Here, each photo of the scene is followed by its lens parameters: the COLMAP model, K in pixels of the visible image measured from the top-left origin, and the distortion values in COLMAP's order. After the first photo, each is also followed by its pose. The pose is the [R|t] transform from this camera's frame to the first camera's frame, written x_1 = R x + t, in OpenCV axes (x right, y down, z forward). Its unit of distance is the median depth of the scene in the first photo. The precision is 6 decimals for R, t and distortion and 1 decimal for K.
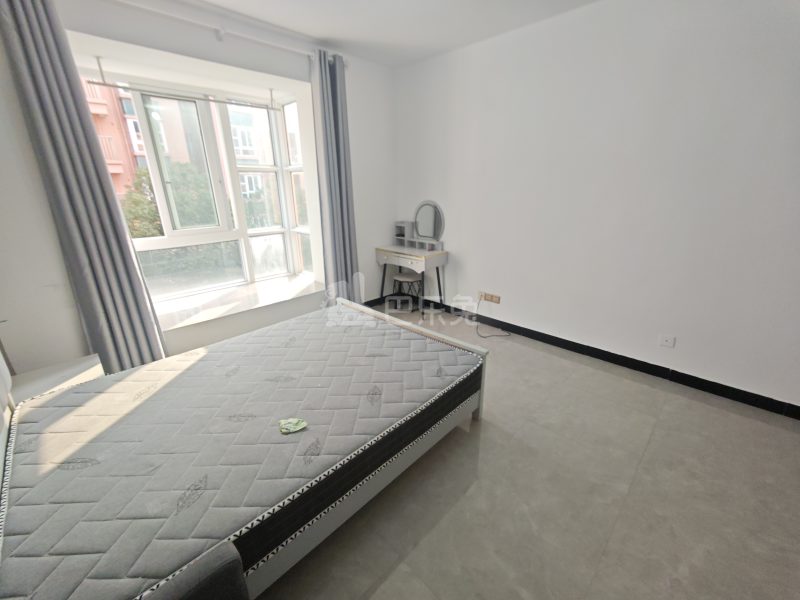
lens RADIAL K [[333.5, 0, 403.0], [0, 333.5, 299.6], [0, 0, 1]] dist [0.000177, 0.000240]
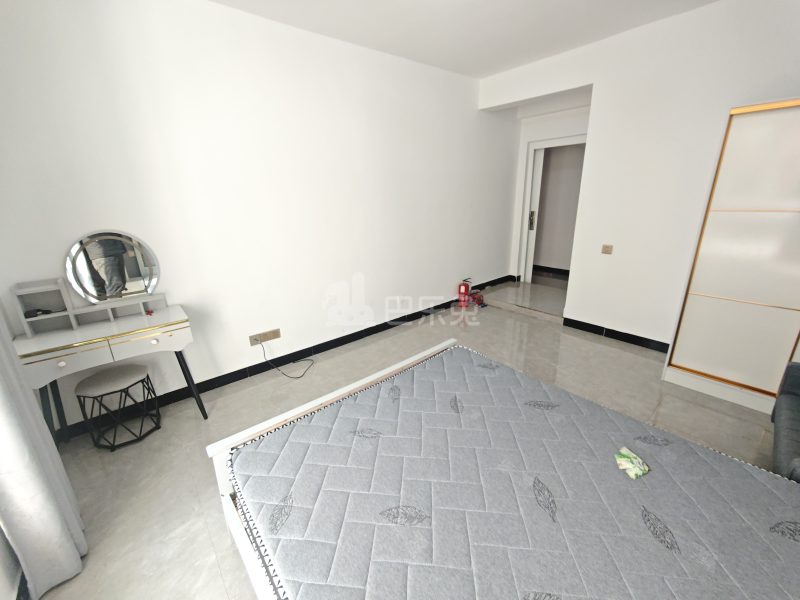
lens RADIAL K [[319.7, 0, 400.0], [0, 319.7, 300.0], [0, 0, 1]] dist [0.000562, -0.000007]
pose [[0.100122, -0.295801, 0.949988, -0.514565], [0.347052, 0.905203, 0.245280, -0.200390], [-0.932486, 0.305138, 0.193289, 0.623532]]
